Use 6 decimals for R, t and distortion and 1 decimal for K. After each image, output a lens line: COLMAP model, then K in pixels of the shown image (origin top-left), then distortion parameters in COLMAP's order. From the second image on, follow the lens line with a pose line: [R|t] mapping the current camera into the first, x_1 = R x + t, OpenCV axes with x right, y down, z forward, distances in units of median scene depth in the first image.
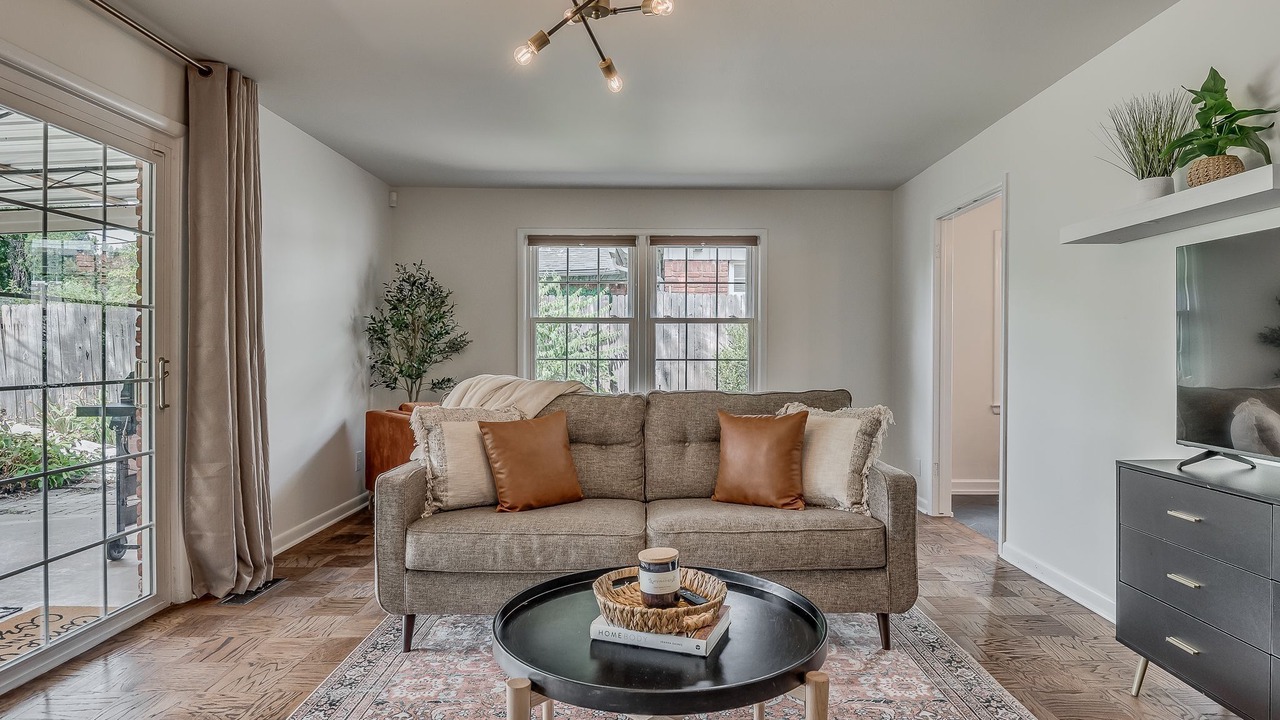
lens RADIAL K [[683.9, 0, 633.4], [0, 683.9, 356.9], [0, 0, 1]] dist [-0.010515, 0.002126]
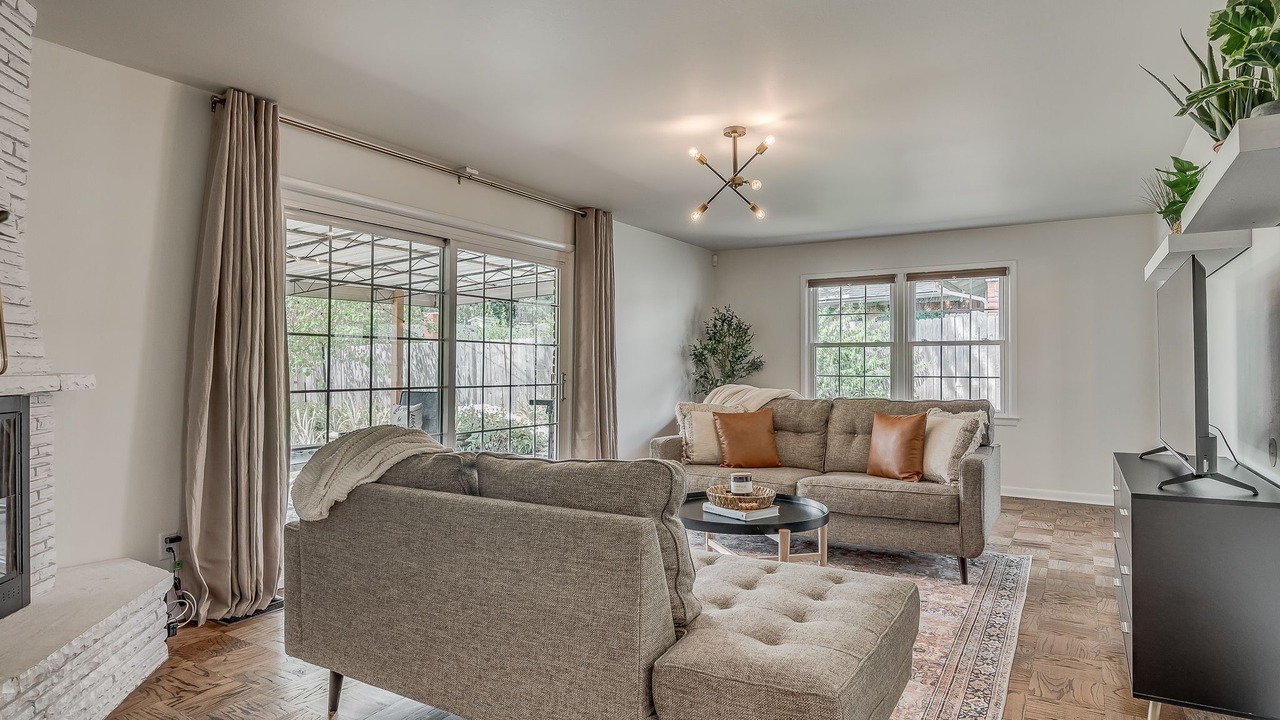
lens RADIAL K [[683.9, 0, 653.9], [0, 683.9, 364.6], [0, 0, 1]] dist [-0.010515, 0.002126]
pose [[0.854434, -0.001552, -0.519557, 0.469040], [-0.006044, 0.999898, -0.012928, 0.001824], [0.519524, 0.014186, 0.854338, -0.445572]]
